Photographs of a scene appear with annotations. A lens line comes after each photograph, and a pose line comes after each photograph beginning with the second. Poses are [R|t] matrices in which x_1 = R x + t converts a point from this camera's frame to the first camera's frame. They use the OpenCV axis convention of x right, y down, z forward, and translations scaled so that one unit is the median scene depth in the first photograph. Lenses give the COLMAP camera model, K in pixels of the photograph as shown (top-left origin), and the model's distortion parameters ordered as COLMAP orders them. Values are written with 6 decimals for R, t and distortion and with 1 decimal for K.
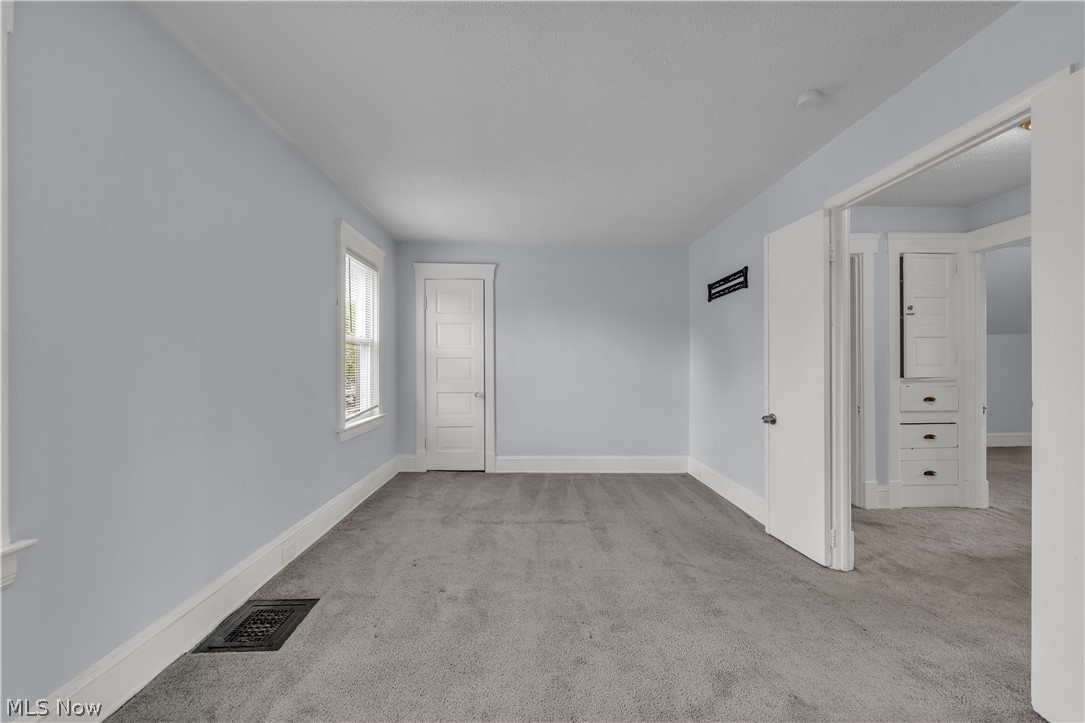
lens RADIAL K [[449.6, 0, 539.4], [0, 449.6, 369.1], [0, 0, 1]] dist [0.002008, 0.000393]
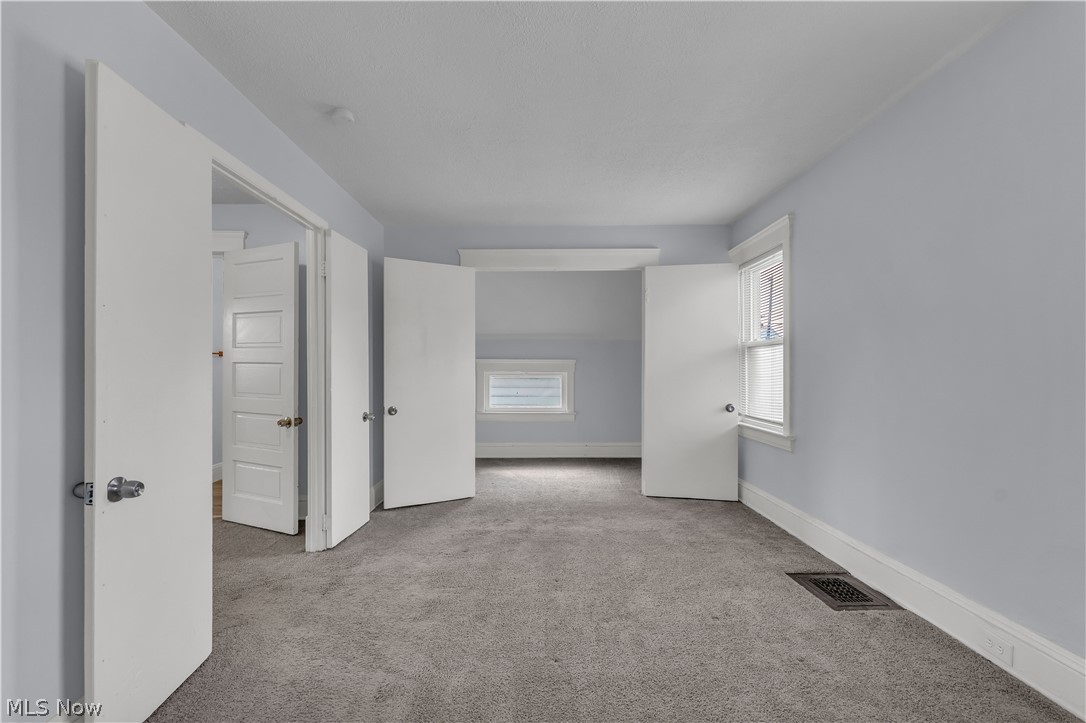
lens RADIAL K [[449.1, 0, 540.9], [0, 449.1, 366.2], [0, 0, 1]] dist [-0.001445, -0.000126]
pose [[-0.999824, 0.005362, 0.017965, 0.133999], [0.005356, 0.999986, -0.000378, -0.014605], [-0.017967, -0.000282, -0.999839, 2.242455]]
